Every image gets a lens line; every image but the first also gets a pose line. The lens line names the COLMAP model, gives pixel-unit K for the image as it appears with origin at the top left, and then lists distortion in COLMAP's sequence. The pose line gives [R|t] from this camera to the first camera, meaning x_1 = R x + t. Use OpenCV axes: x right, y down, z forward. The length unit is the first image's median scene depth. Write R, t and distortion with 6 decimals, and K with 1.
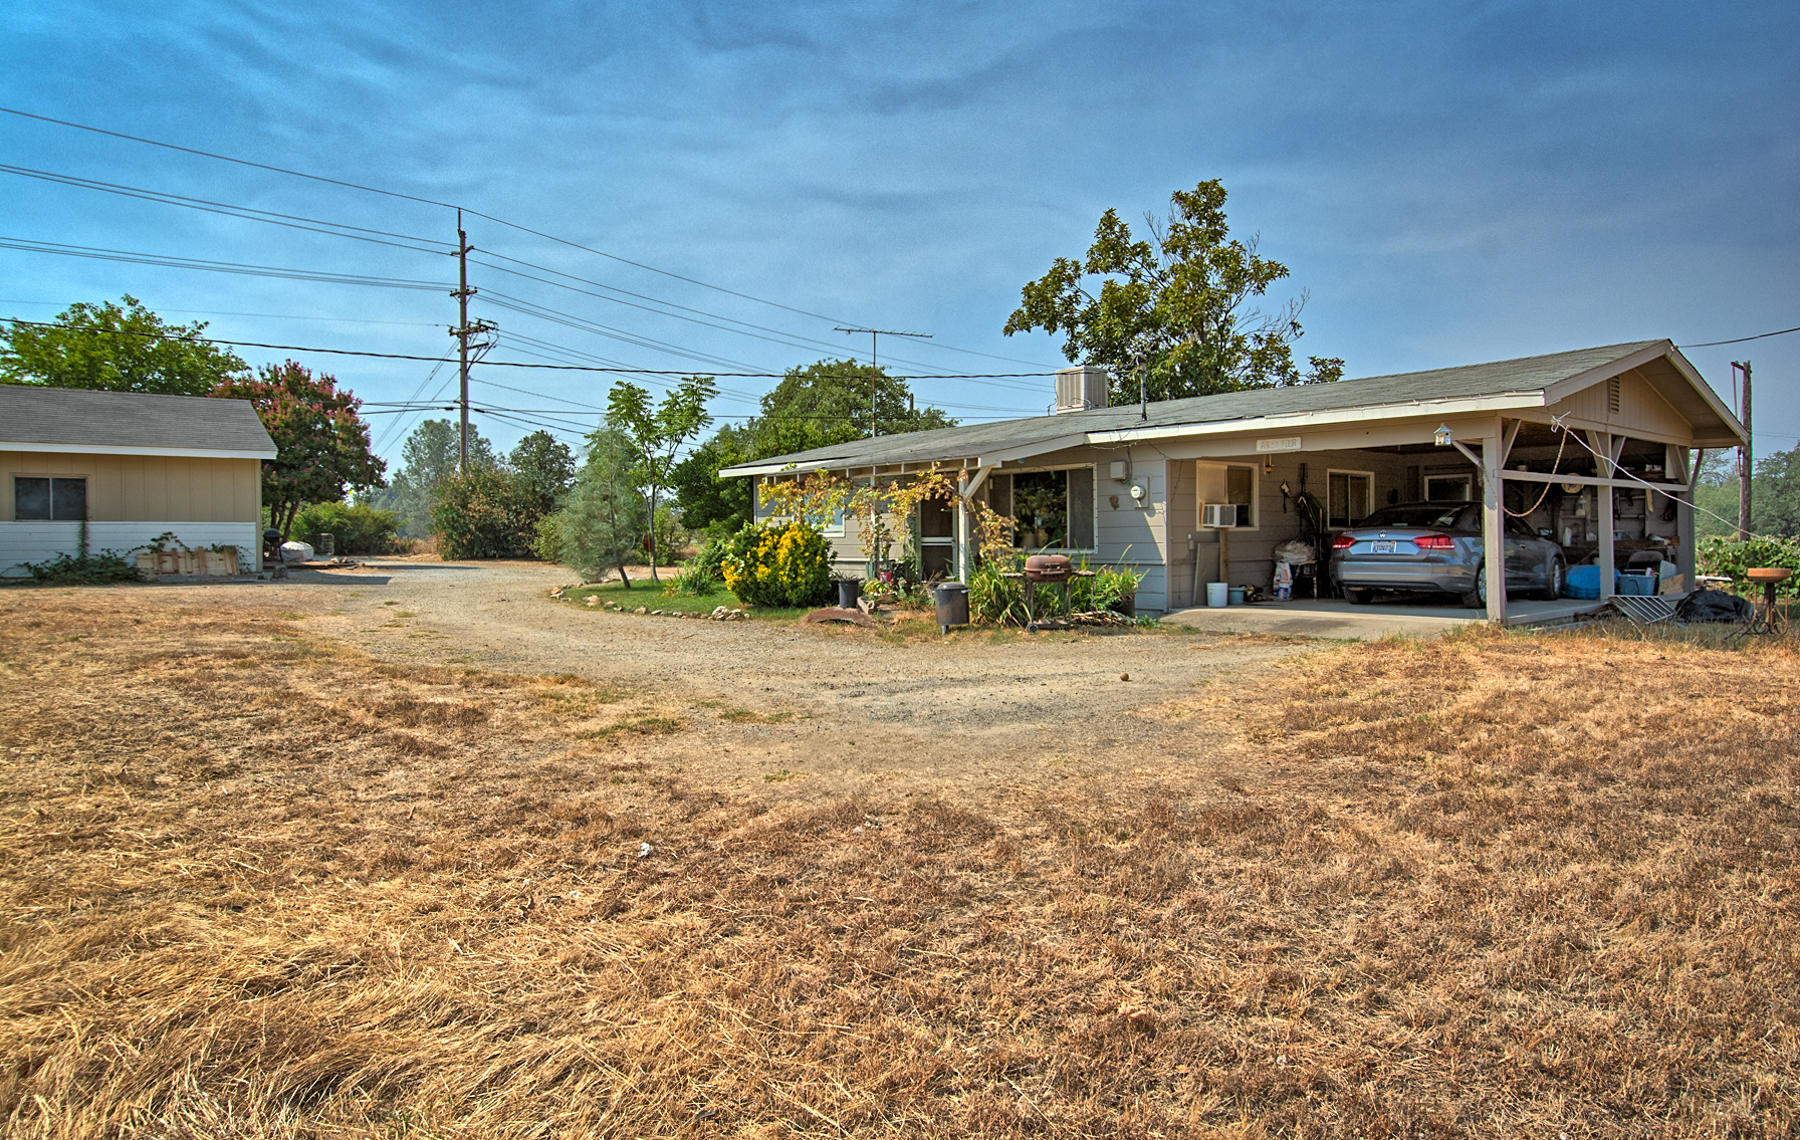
lens RADIAL K [[1036.0, 0, 894.2], [0, 1036.0, 552.5], [0, 0, 1]] dist [-0.046651, -0.010877]
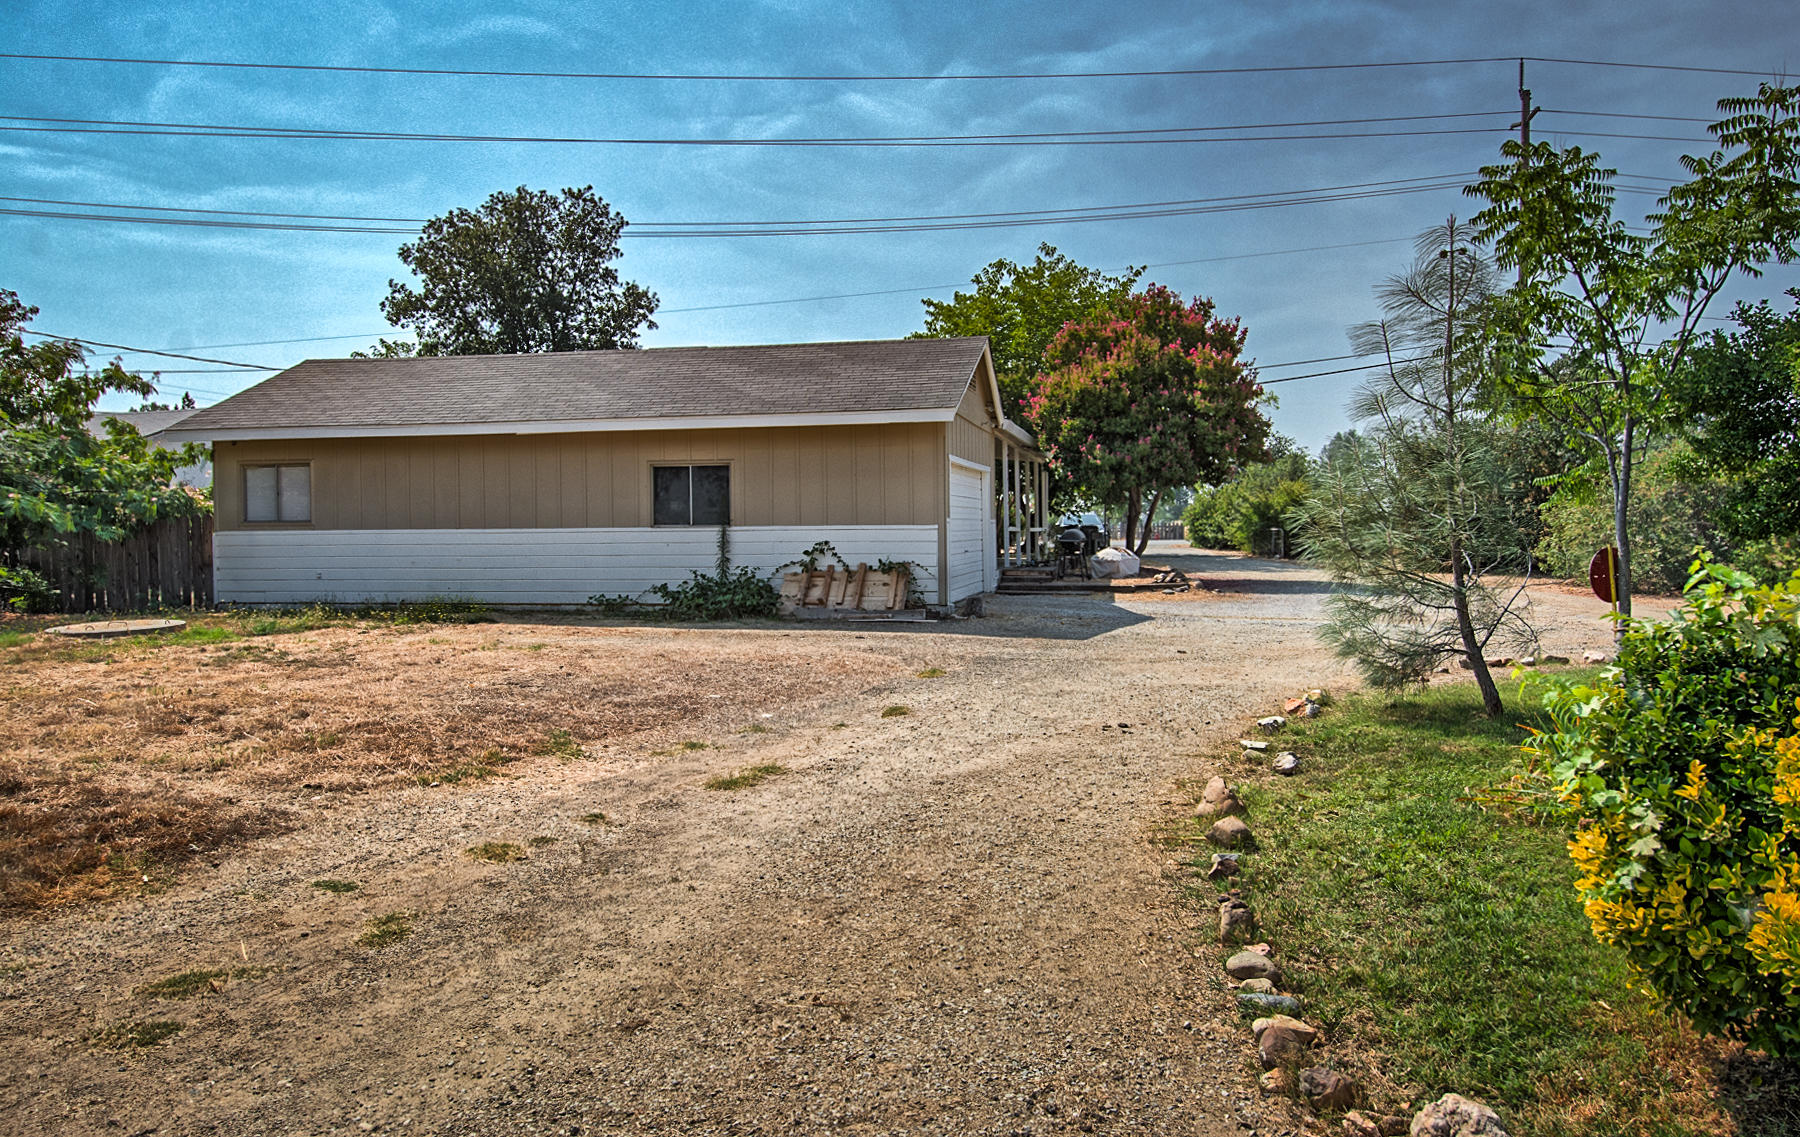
lens RADIAL K [[1249.3, 0, 900.9], [0, 1249.3, 580.0], [0, 0, 1]] dist [-0.005642, -0.005934]
pose [[0.620007, 0.029237, -0.784051, -0.105651], [-0.006758, 0.999467, 0.031927, -0.047575], [0.784567, -0.014496, 0.619875, 1.185550]]
